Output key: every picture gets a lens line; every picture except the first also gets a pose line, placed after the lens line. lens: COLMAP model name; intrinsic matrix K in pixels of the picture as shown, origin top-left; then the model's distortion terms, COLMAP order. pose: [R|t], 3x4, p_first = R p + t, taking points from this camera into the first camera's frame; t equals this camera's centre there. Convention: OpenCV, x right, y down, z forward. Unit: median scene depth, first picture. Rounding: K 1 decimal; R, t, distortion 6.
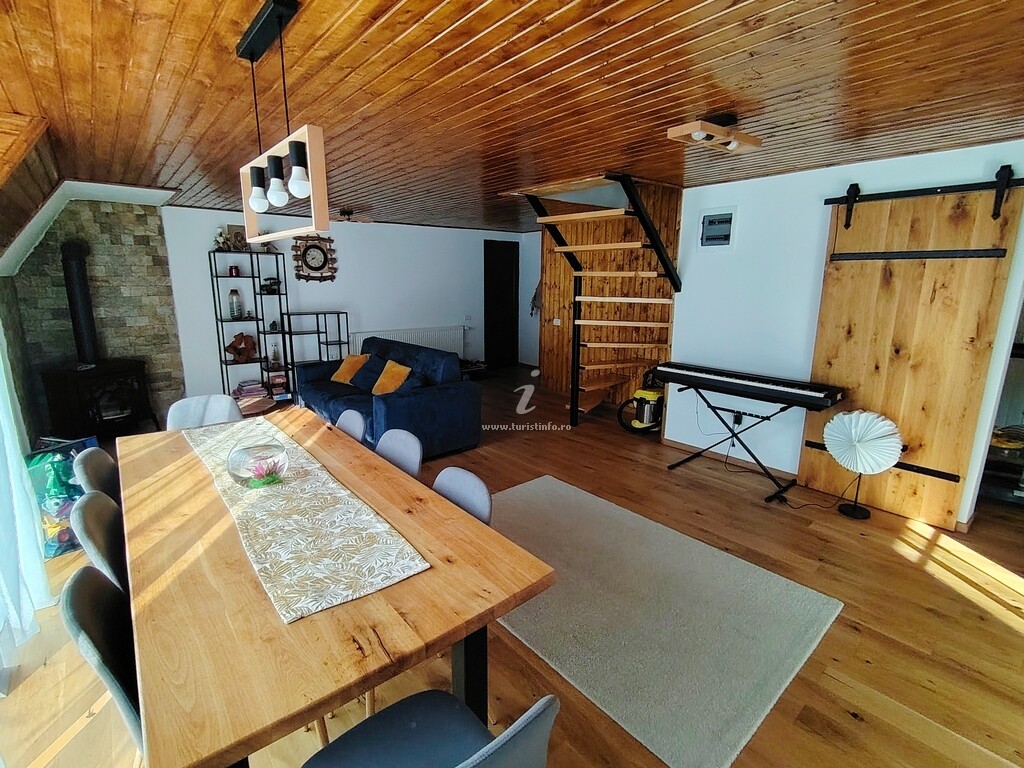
lens RADIAL K [[479.0, 0, 503.5], [0, 479.0, 381.5], [0, 0, 1]] dist [0.004077, -0.004980]
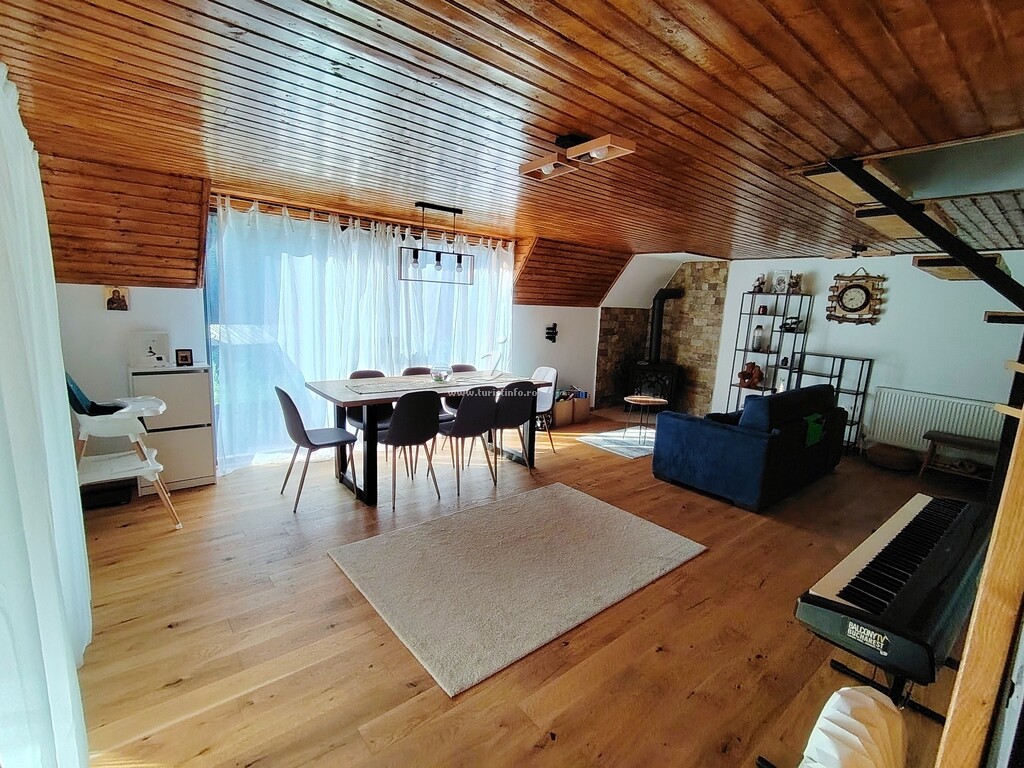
lens RADIAL K [[479.0, 0, 503.5], [0, 479.0, 381.5], [0, 0, 1]] dist [0.004077, -0.004980]
pose [[-0.009822, 0.158814, -0.987260, 0.713943], [-0.258224, 0.953417, 0.155939, -0.096250], [0.966035, 0.256465, 0.031645, 0.462711]]
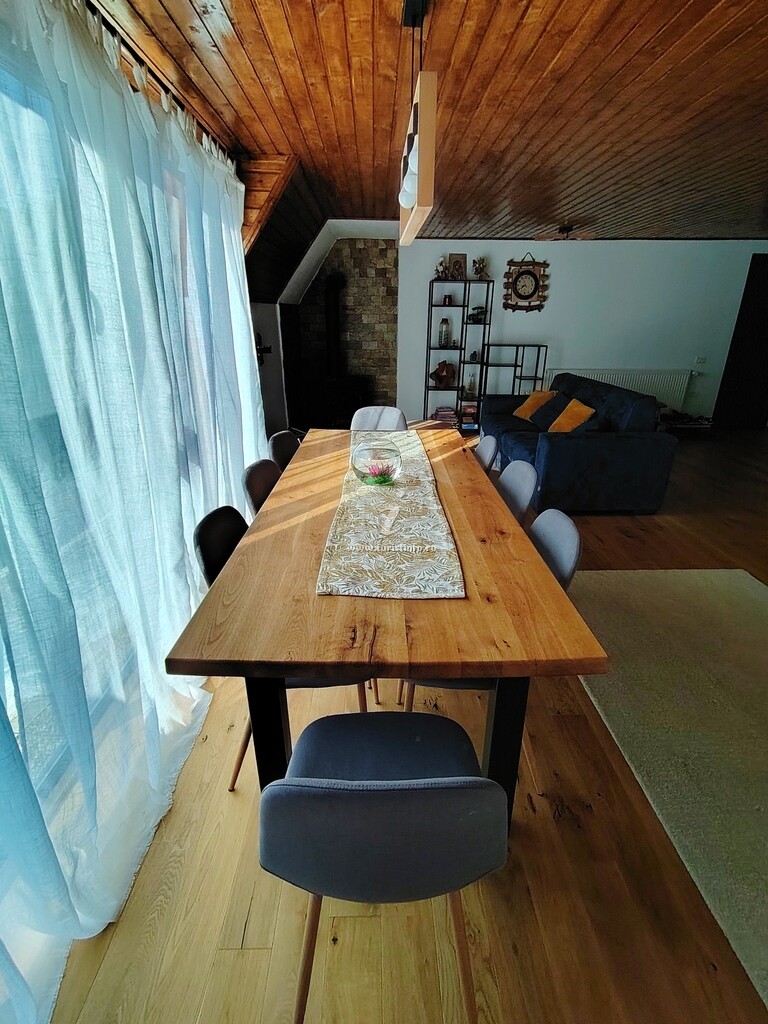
lens RADIAL K [[479.0, 0, 385.4], [0, 479.0, 503.2], [0, 0, 1]] dist [0.004077, -0.004980]
pose [[0.781317, 0.227142, -0.581335, 0.054776], [-0.133911, 0.970743, 0.199316, 0.014135], [0.609599, -0.077882, 0.788875, 0.053869]]
